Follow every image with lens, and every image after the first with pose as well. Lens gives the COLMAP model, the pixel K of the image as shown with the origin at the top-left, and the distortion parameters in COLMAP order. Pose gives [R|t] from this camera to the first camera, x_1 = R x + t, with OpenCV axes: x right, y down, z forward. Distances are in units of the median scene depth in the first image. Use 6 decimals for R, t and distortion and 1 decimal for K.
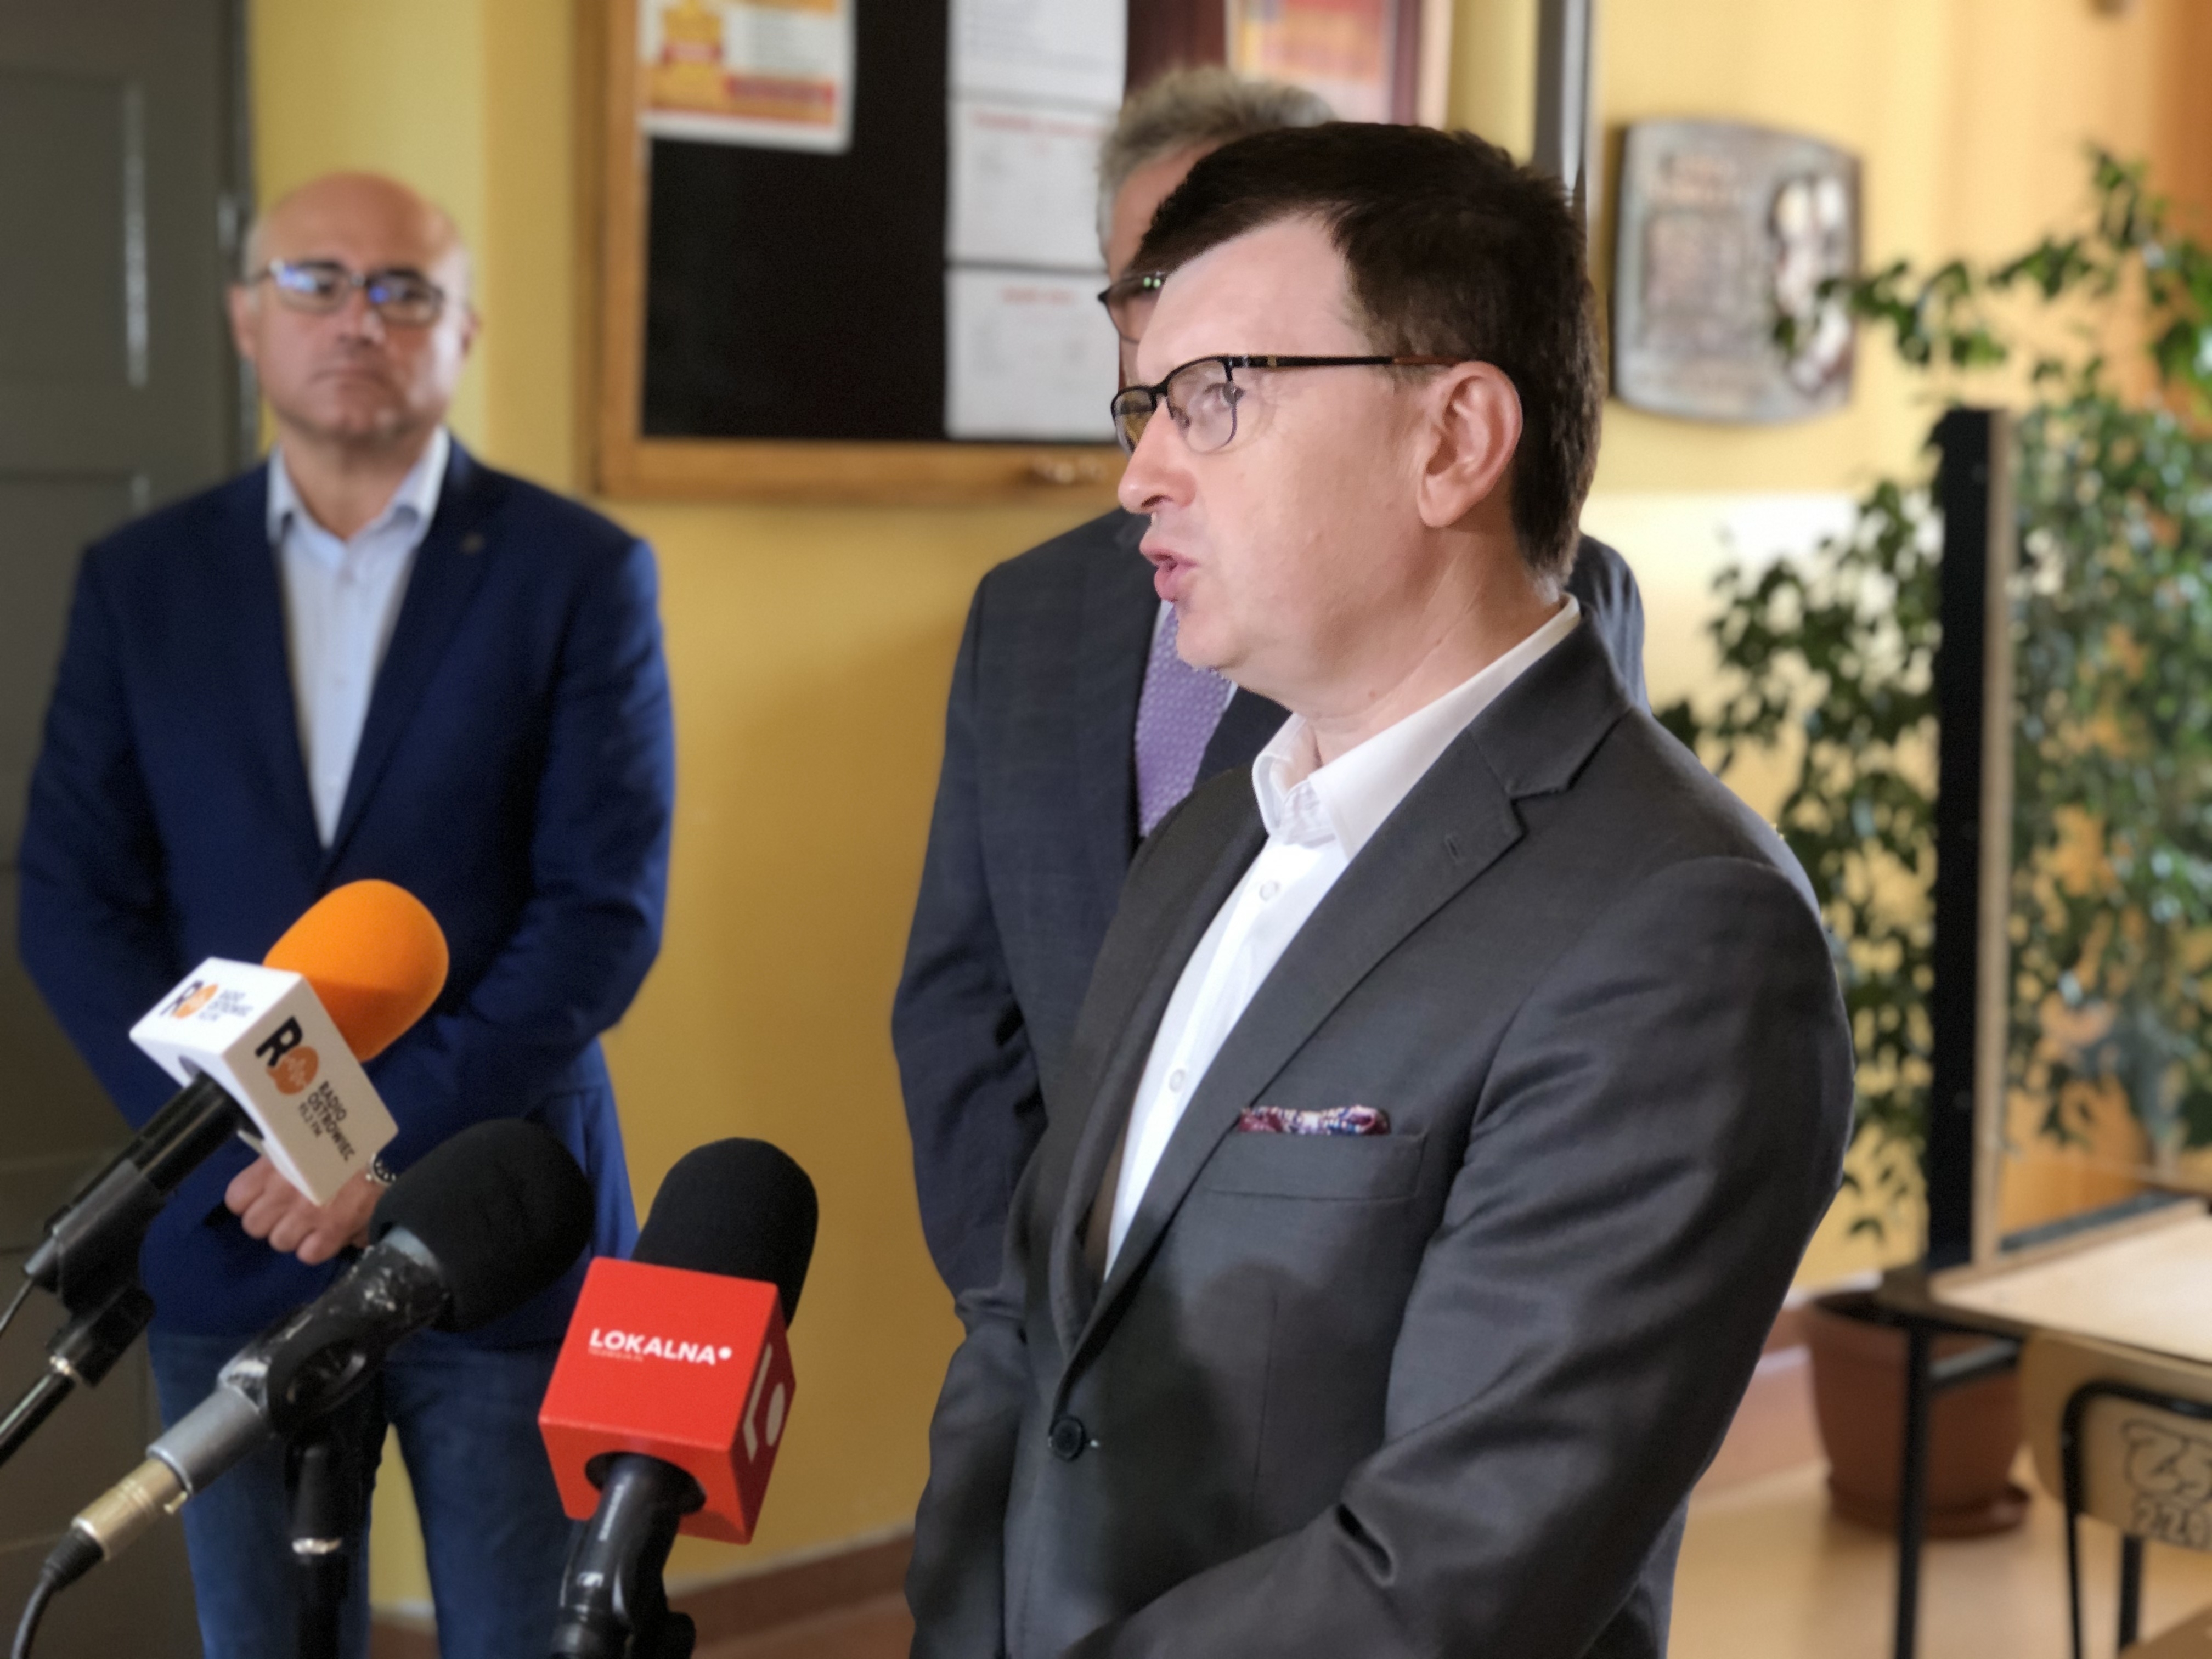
lens RADIAL K [[3715.9, 0, 1093.2], [0, 3715.9, 839.4], [0, 0, 1]] dist [0.042241, 0.000000]
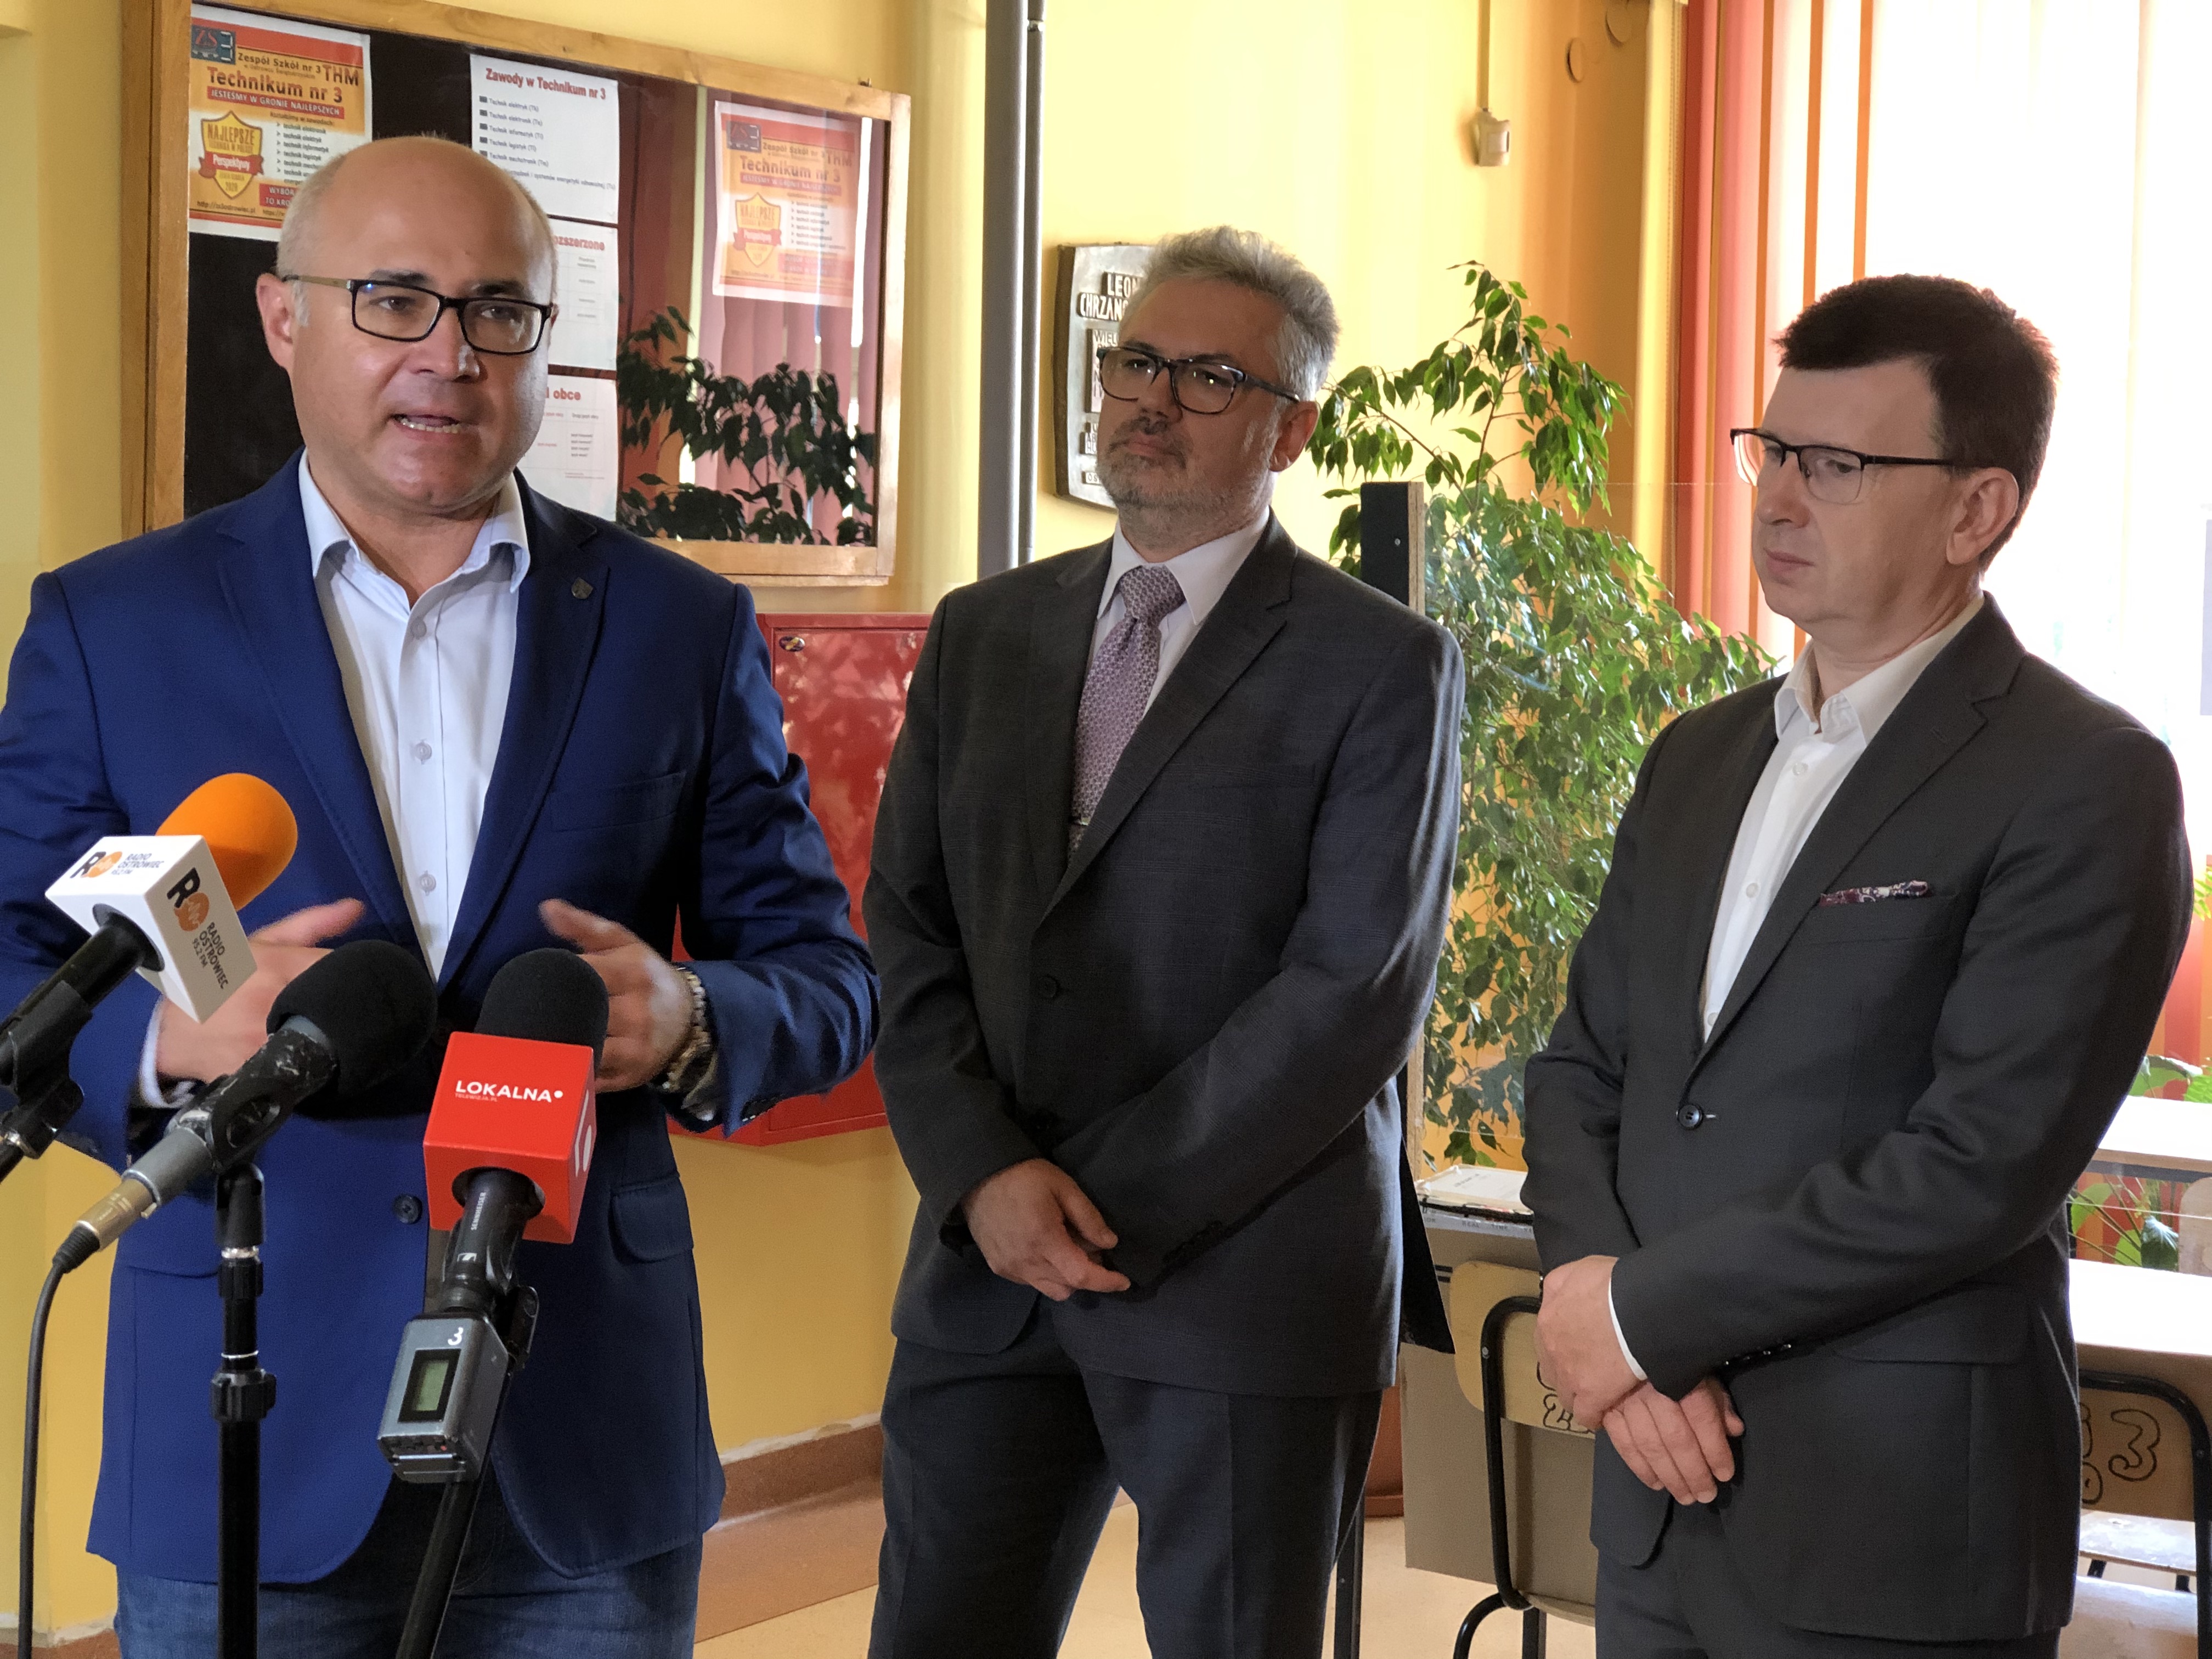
lens RADIAL K [[3715.9, 0, 1116.9], [0, 3715.9, 824.3], [0, 0, 1]] dist [0.042241, 0.000000]
pose [[0.986041, -0.011781, 0.166082, -0.109365], [0.018427, 0.999087, -0.038531, 0.085790], [-0.165477, 0.041054, 0.985359, -0.331402]]
